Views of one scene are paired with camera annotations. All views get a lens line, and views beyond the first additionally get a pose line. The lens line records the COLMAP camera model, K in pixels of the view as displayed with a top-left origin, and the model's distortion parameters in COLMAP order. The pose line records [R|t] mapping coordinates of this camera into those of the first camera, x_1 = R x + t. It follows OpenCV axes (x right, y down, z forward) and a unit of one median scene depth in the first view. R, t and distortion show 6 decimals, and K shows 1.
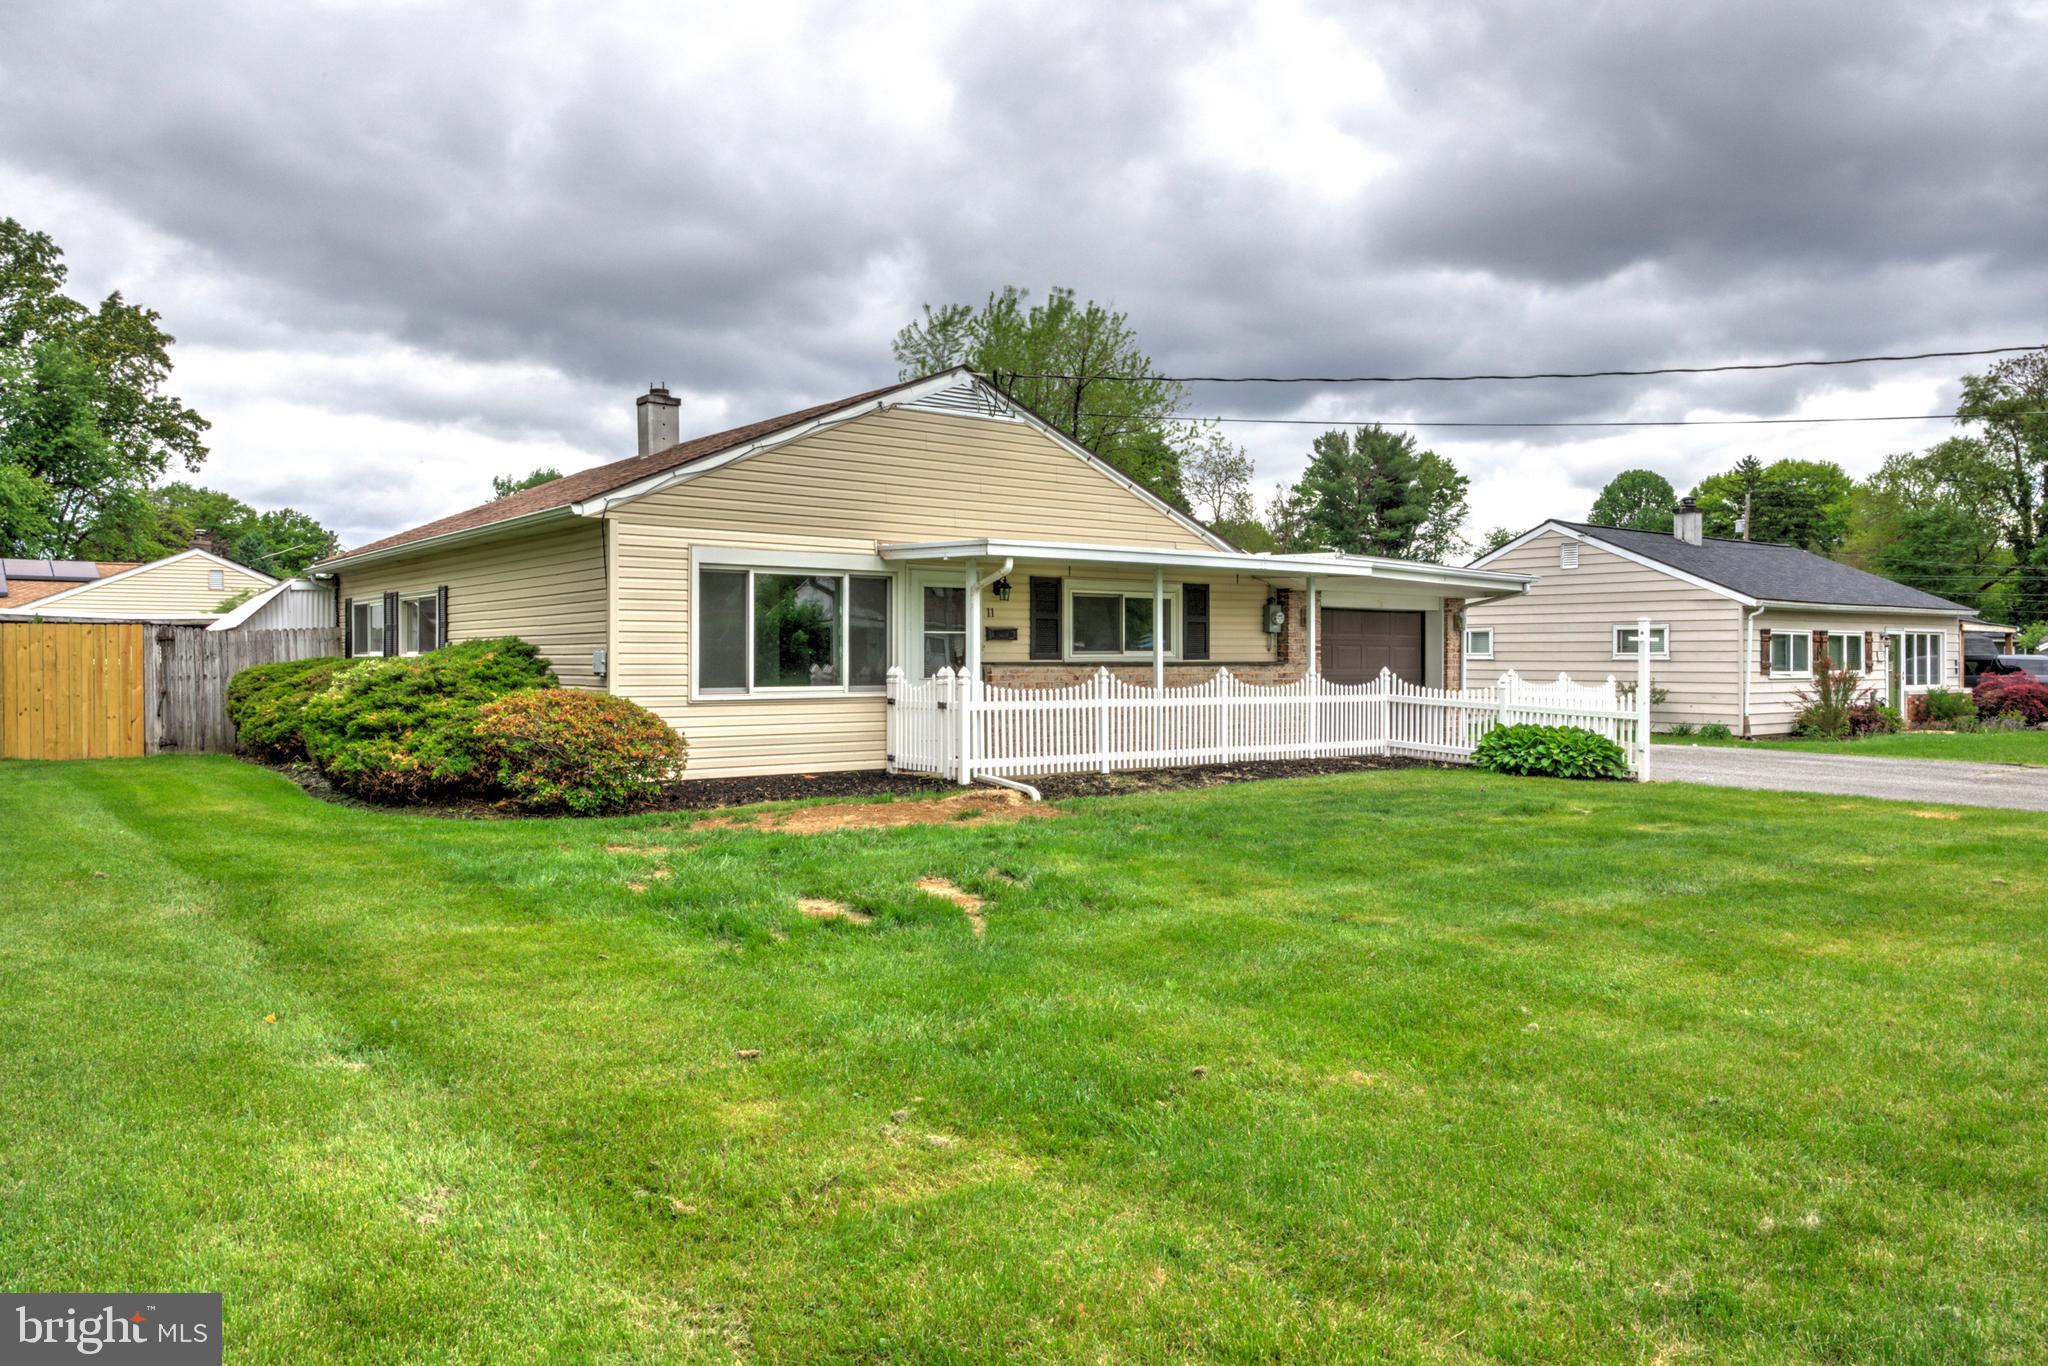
lens RADIAL K [[1401.4, 0, 1019.6], [0, 1401.4, 672.1], [0, 0, 1]] dist [-0.000709, -0.000202]
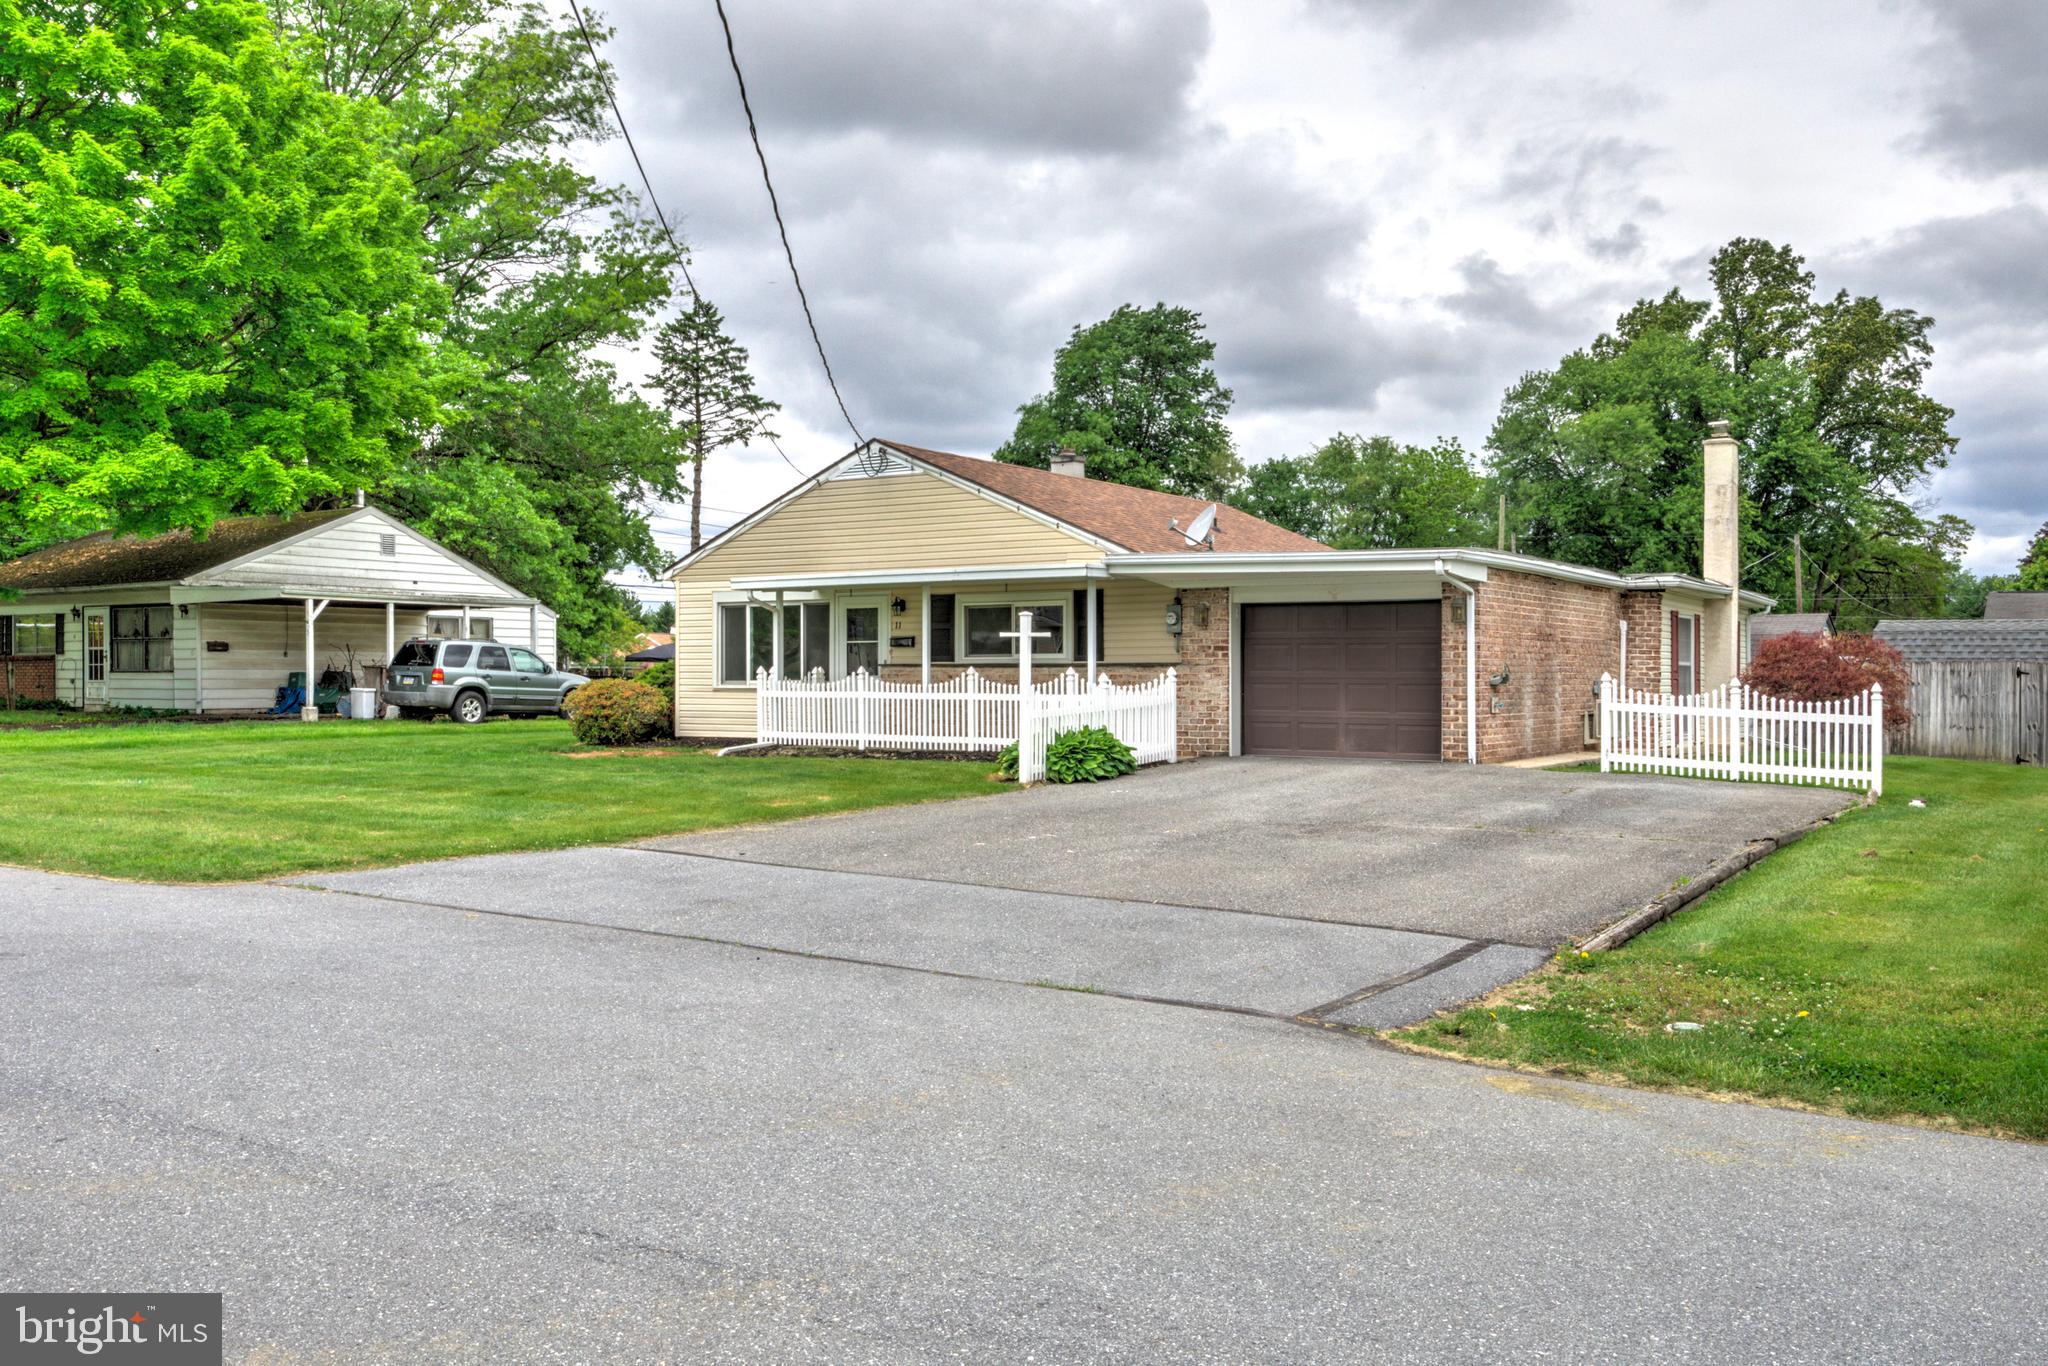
lens RADIAL K [[1671.1, 0, 1024.0], [0, 1671.1, 683.0], [0, 0, 1]] dist [-0.001873, -0.005698]
pose [[0.330187, 0.003175, -0.943910, 1.420470], [-0.009220, 0.999957, 0.000139, 0.008810], [0.943871, 0.008657, 0.330202, 0.587326]]
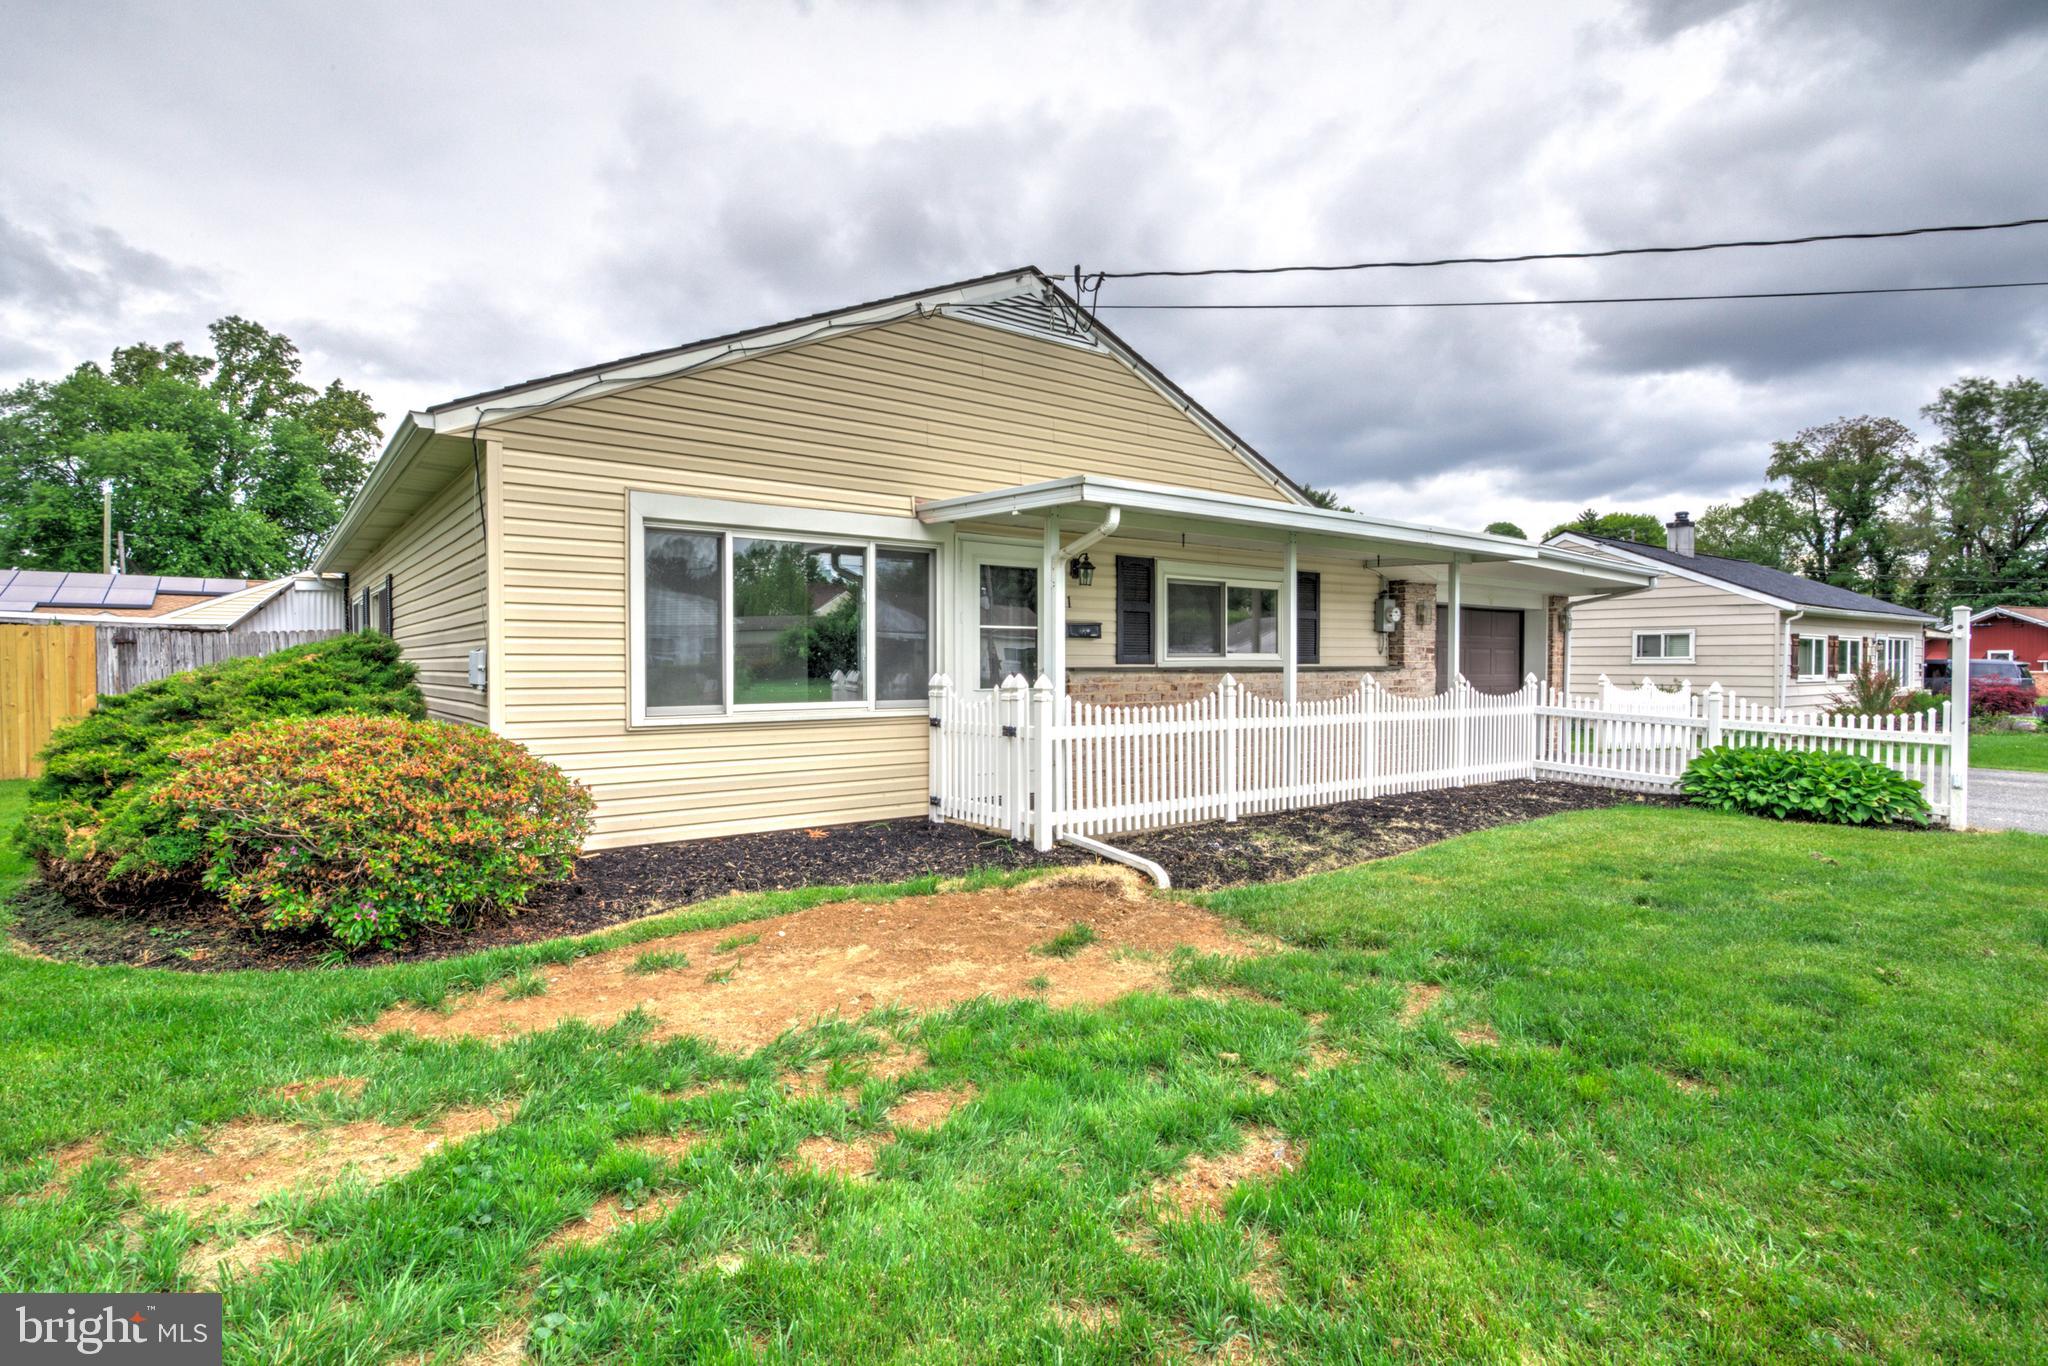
lens RADIAL K [[1008.8, 0, 1024.0], [0, 1008.8, 683.0], [0, 0, 1]] dist [-0.001255, 0.000346]
pose [[0.999967, -0.000619, -0.008040, -0.038379], [0.000697, 0.999952, 0.009766, -0.003896], [0.008034, -0.009772, 0.999920, 0.441990]]
